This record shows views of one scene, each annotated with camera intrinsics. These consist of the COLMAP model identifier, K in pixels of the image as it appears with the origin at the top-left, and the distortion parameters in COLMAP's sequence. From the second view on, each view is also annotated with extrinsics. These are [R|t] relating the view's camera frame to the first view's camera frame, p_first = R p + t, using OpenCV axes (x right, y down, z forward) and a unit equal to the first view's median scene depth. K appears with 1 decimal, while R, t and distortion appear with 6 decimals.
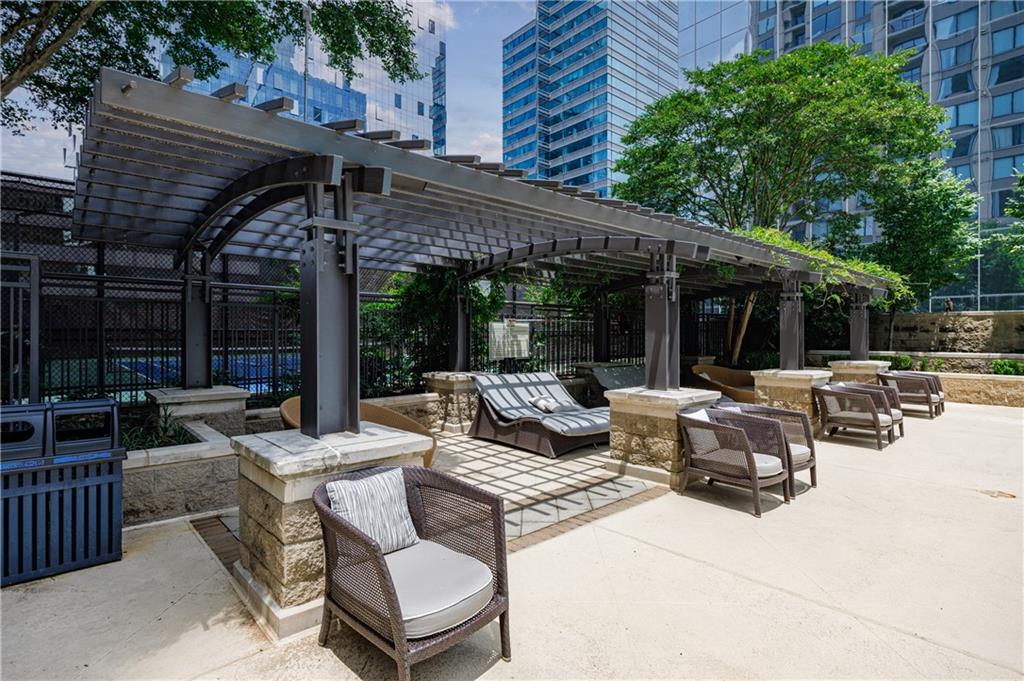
lens RADIAL K [[495.3, 0, 489.5], [0, 495.3, 343.1], [0, 0, 1]] dist [-0.017056, -0.000213]
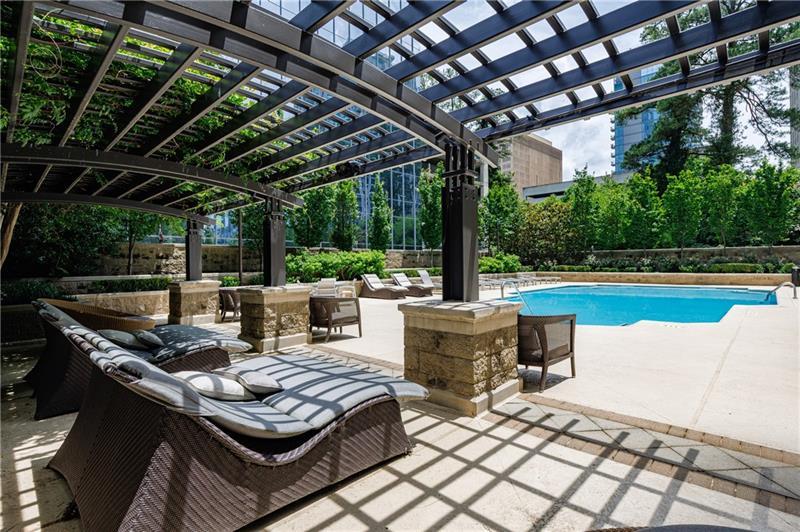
lens RADIAL K [[392.8, 0, 400.0], [0, 392.8, 266.0], [0, 0, 1]] dist [-0.000065, 0.000012]
pose [[-0.106986, -0.000431, 0.994260, -0.398546], [0.027495, 0.999616, 0.003392, 0.025287], [-0.993880, 0.027700, -0.106933, 1.310790]]
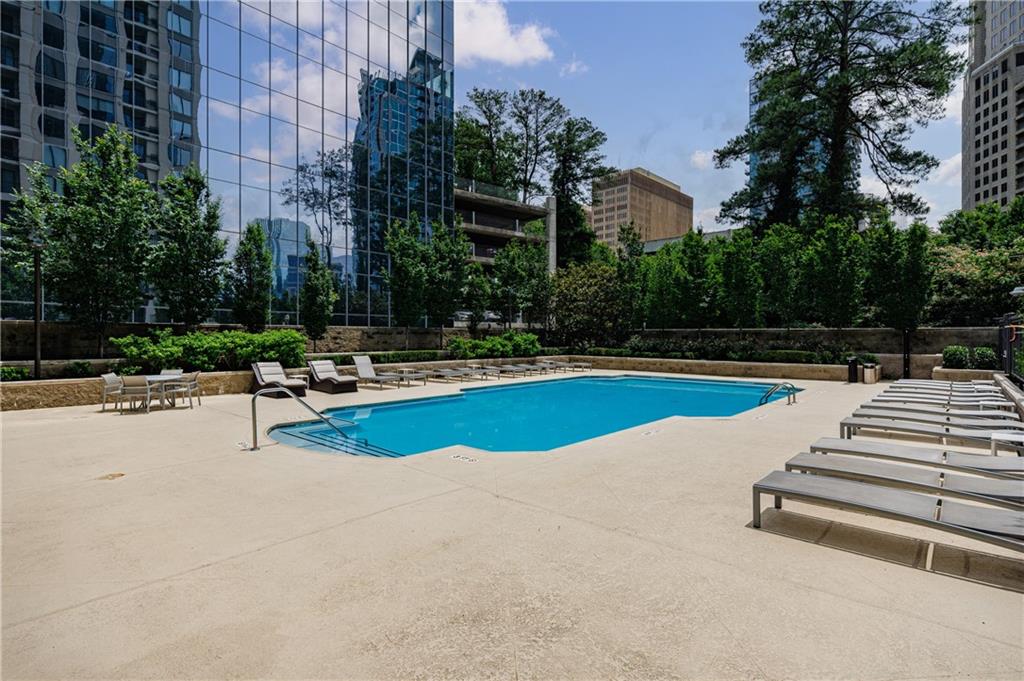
lens RADIAL K [[493.5, 0, 512.0], [0, 493.5, 340.5], [0, 0, 1]] dist [0.000697, 0.000042]
pose [[-0.133175, -0.005505, 0.991077, -0.353445], [0.014936, 0.999860, 0.007561, -0.035056], [-0.990980, 0.015810, -0.133074, 0.135980]]
